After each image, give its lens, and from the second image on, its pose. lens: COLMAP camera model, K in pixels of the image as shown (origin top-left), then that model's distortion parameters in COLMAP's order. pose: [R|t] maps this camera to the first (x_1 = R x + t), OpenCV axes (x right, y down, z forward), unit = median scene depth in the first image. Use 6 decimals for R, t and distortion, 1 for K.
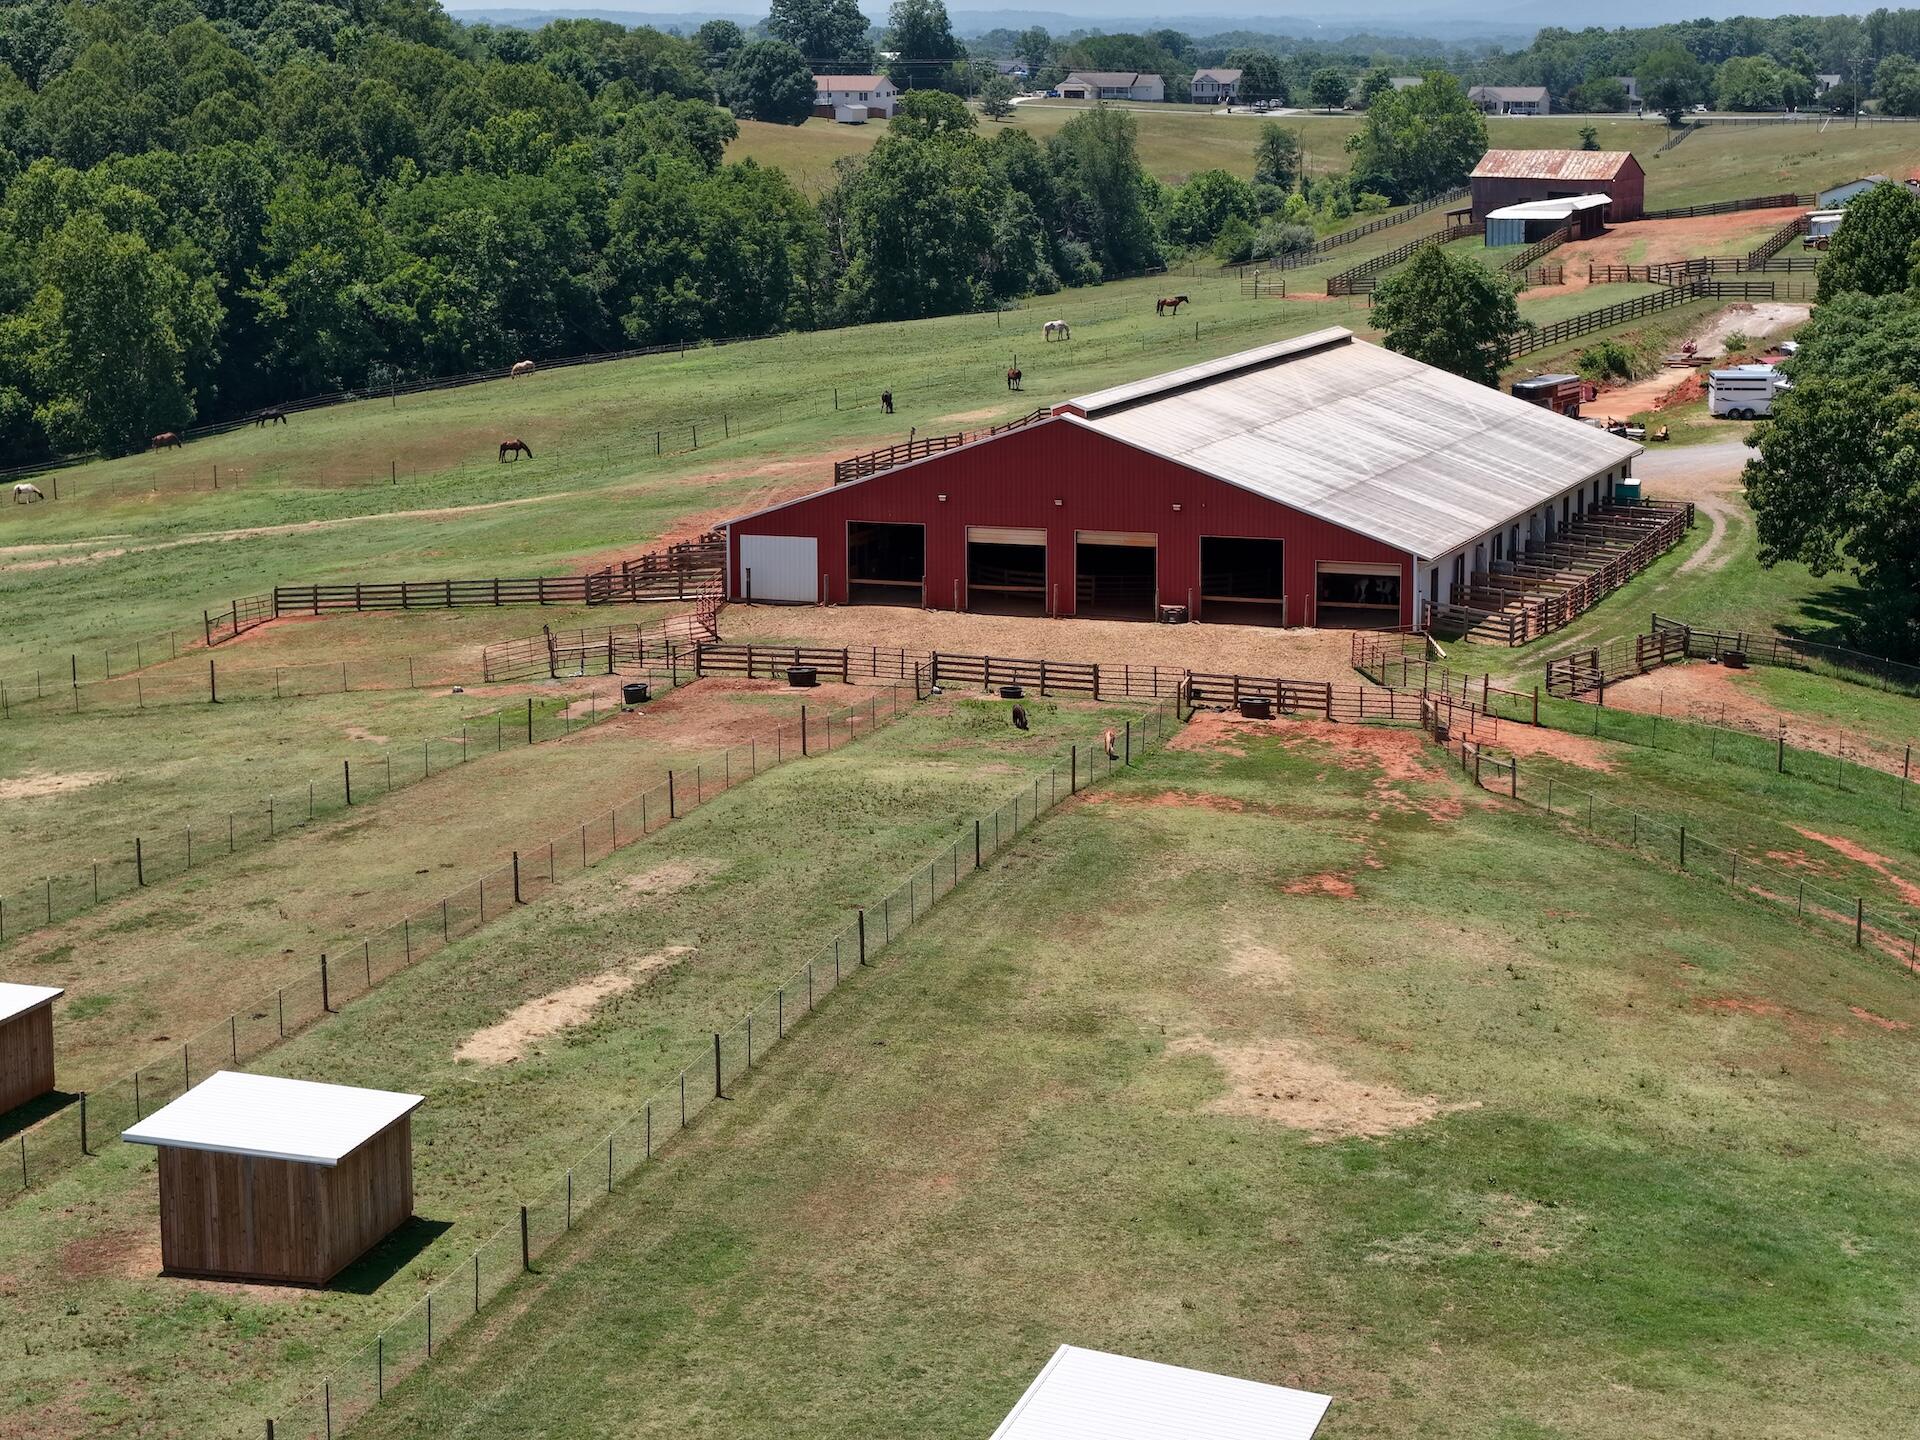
lens RADIAL K [[3960.1, 0, 927.0], [0, 3960.1, 724.1], [0, 0, 1]] dist [-0.256321, 1.447017]
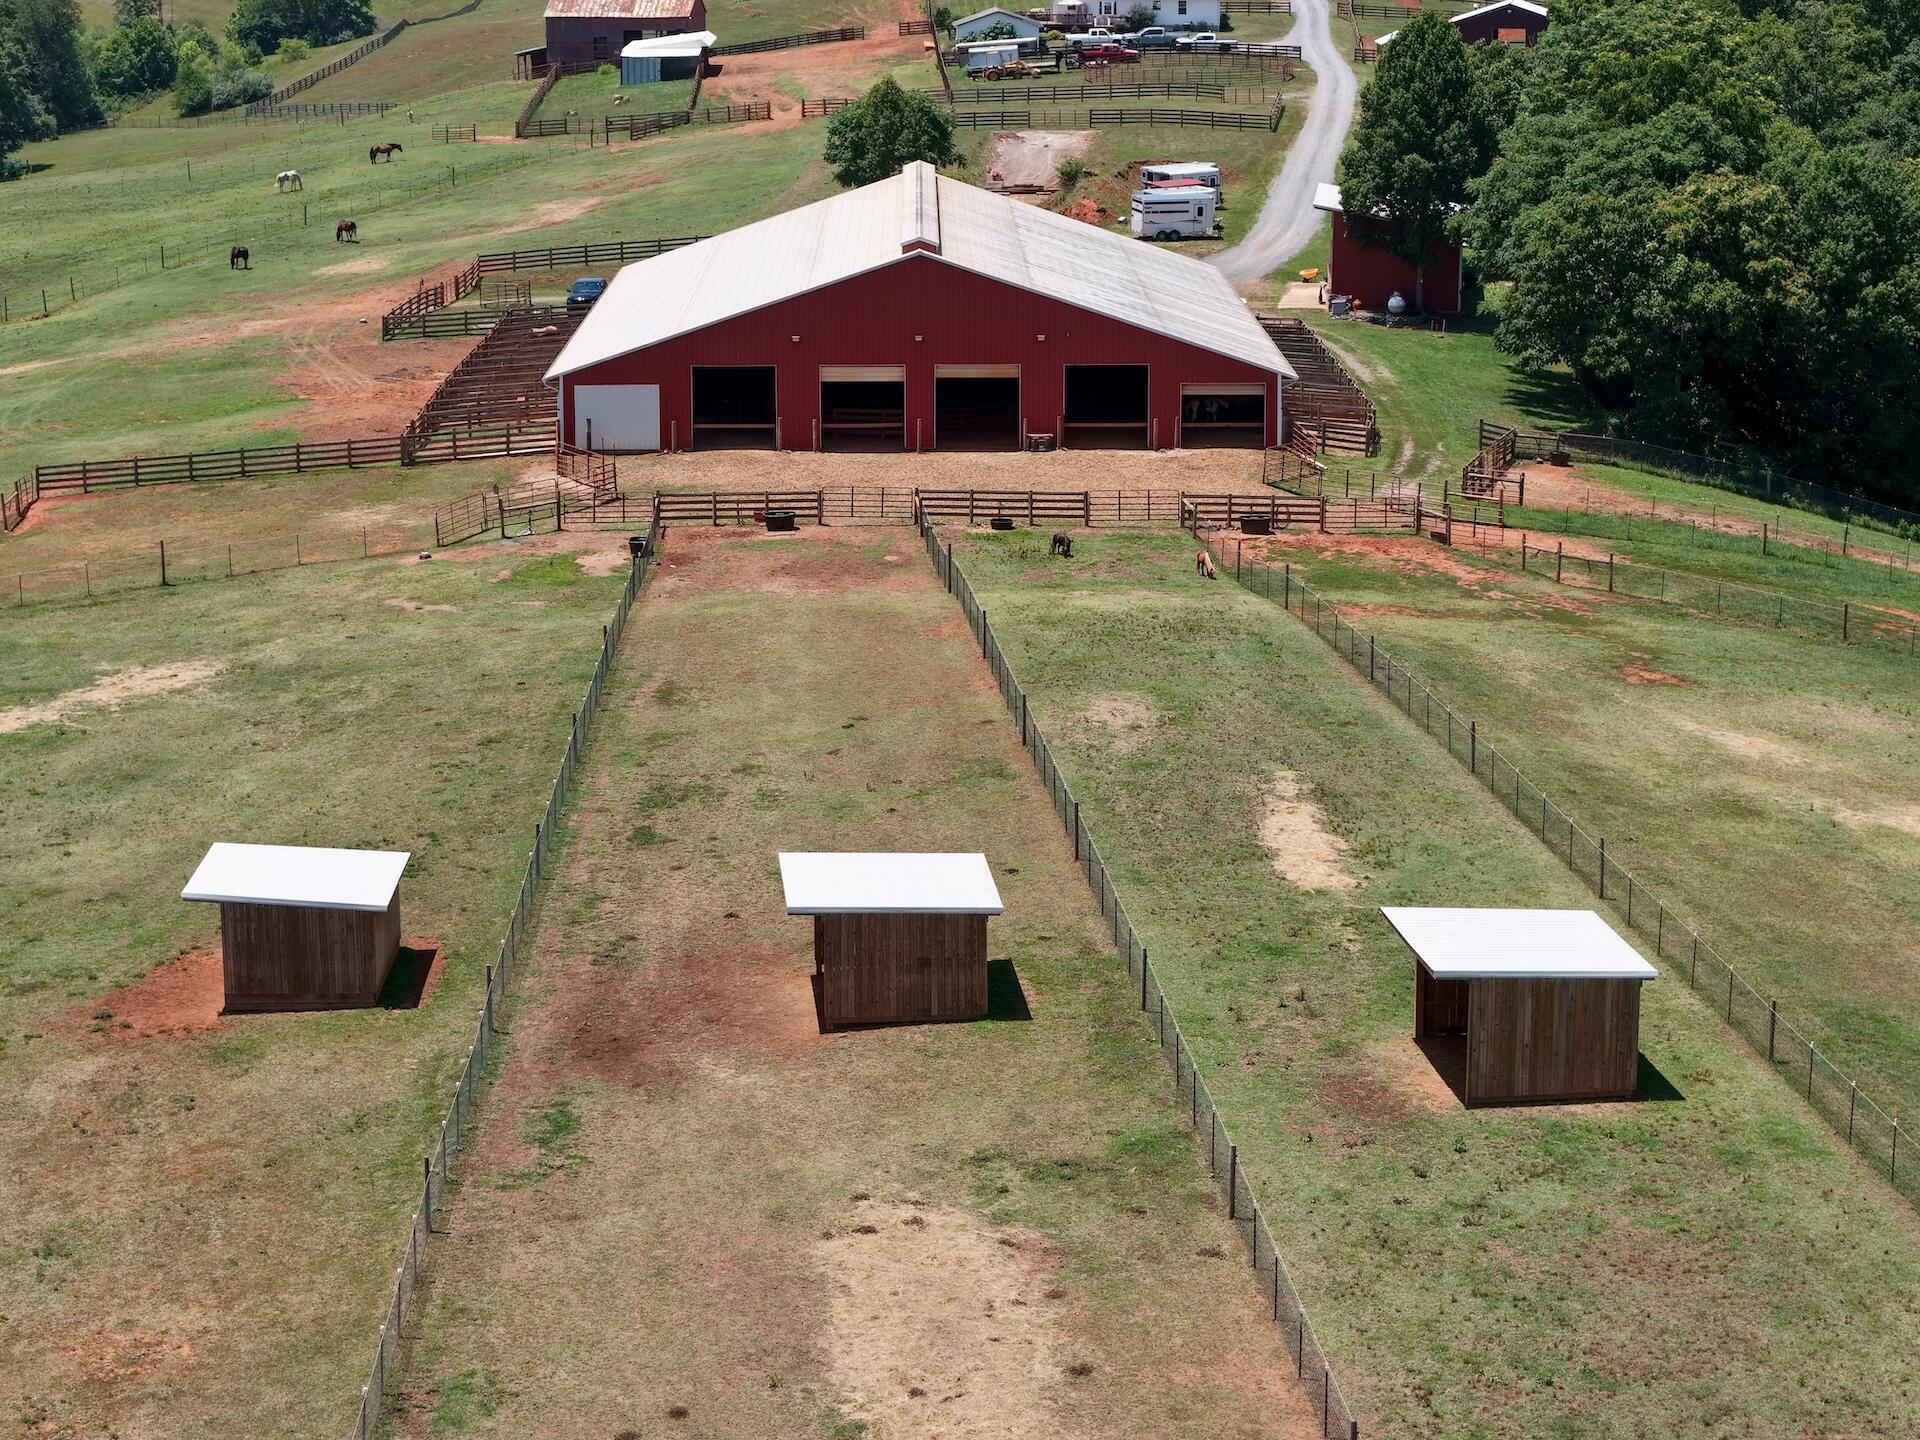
lens RADIAL K [[3960.1, 0, 927.0], [0, 3960.1, 724.1], [0, 0, 1]] dist [-0.256321, 1.447017]
pose [[0.933507, -0.074025, 0.350834, -0.328380], [0.060321, 0.996934, 0.049849, -0.007906], [-0.353448, -0.025372, 0.935110, 0.052631]]
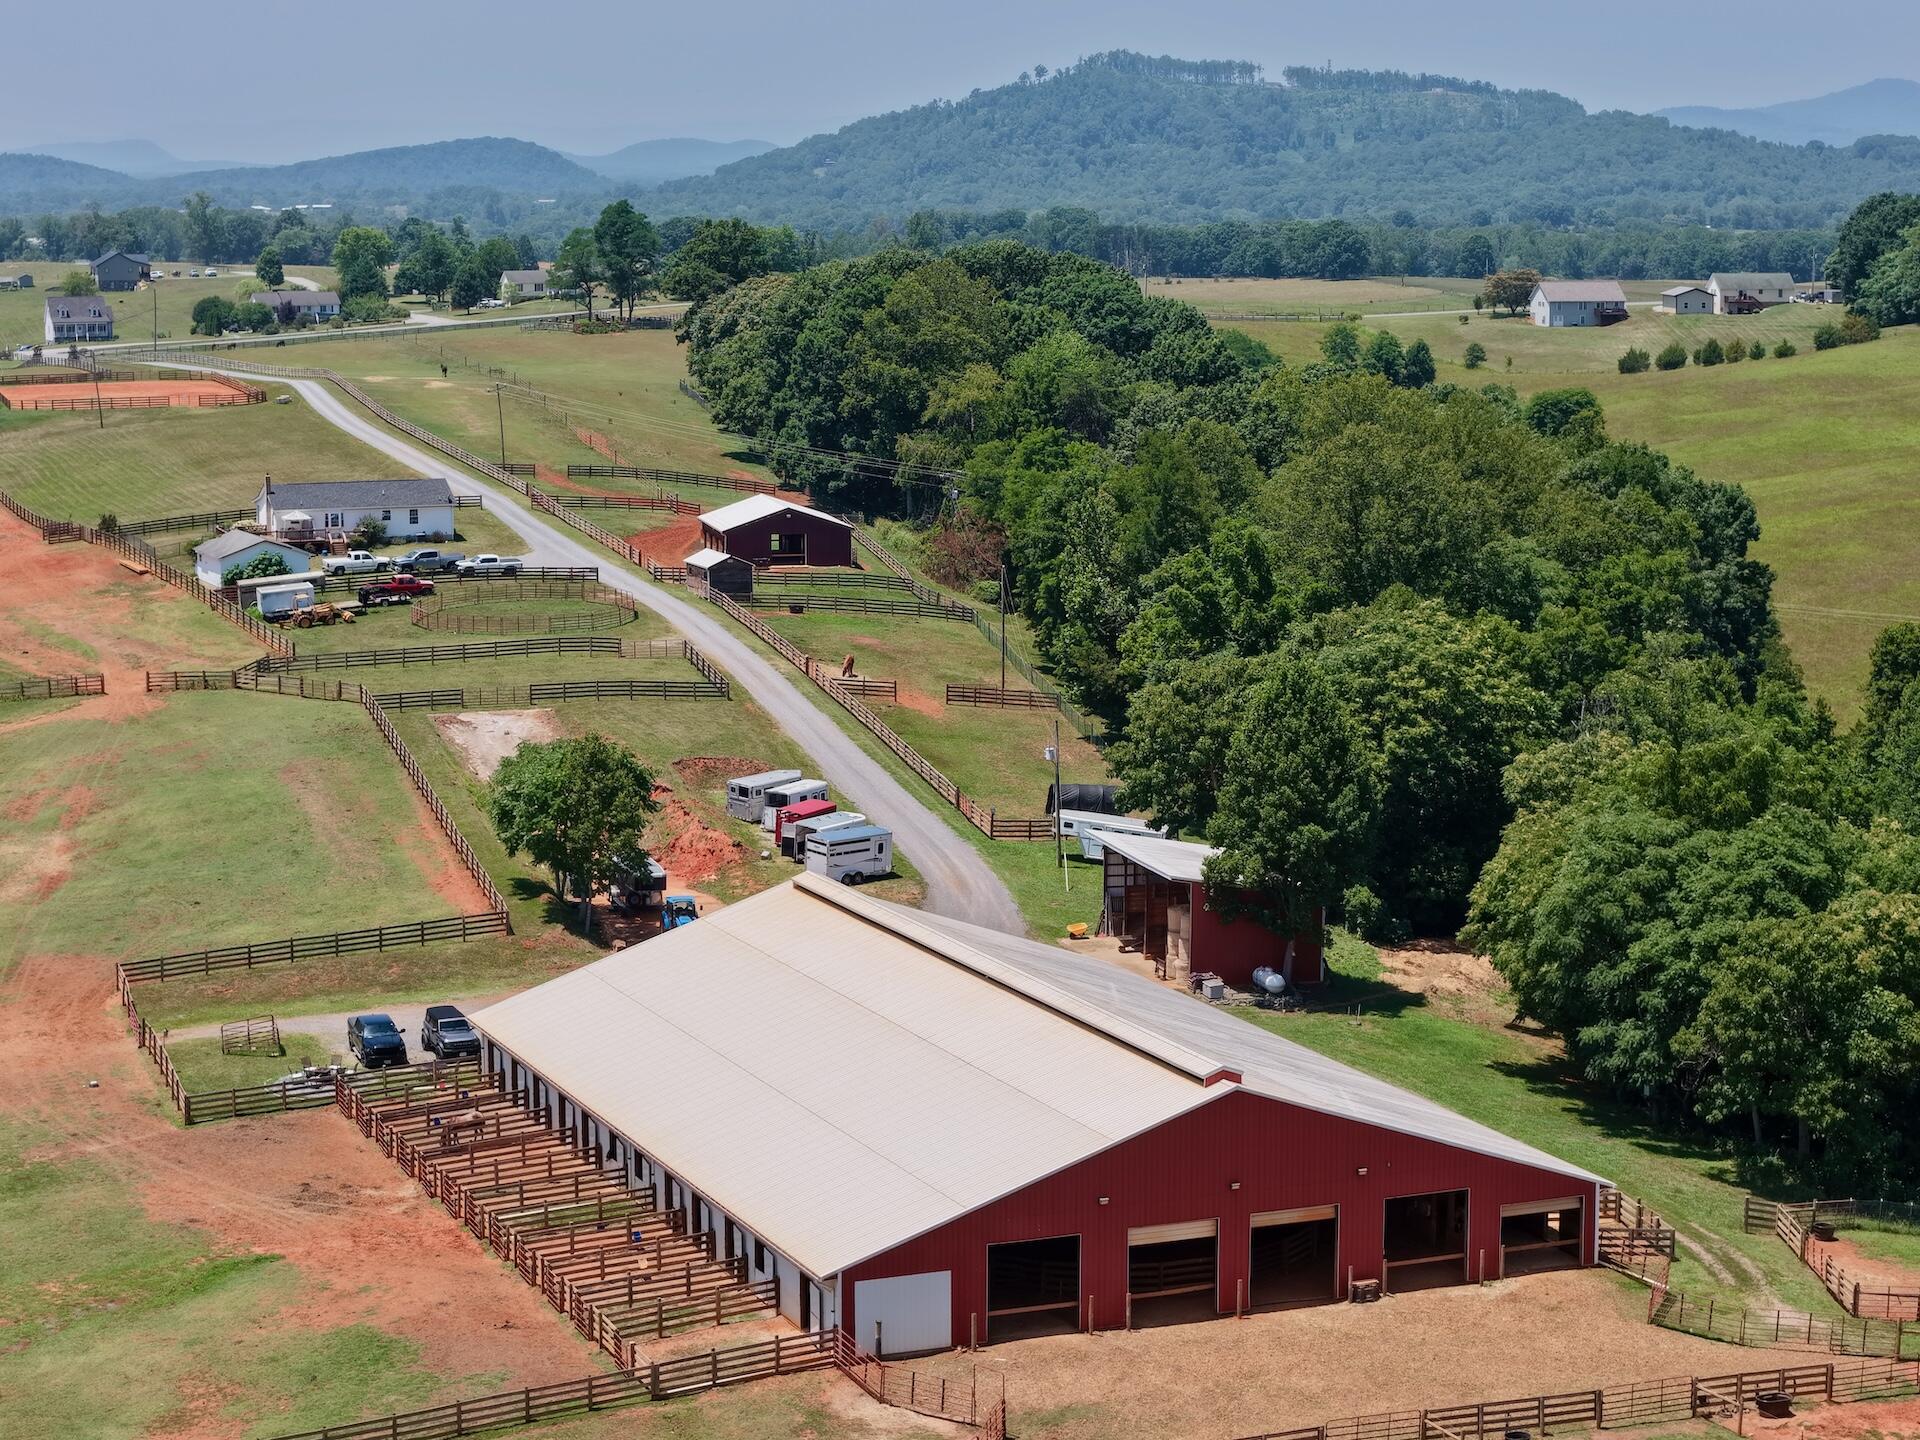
lens RADIAL K [[3960.1, 0, 927.0], [0, 3960.1, 724.1], [0, 0, 1]] dist [-0.256321, 1.447017]
pose [[0.734149, -0.093720, 0.672489, -0.589019], [0.120147, 0.992730, 0.007186, -0.171474], [-0.668274, 0.075522, 0.740072, 0.402991]]
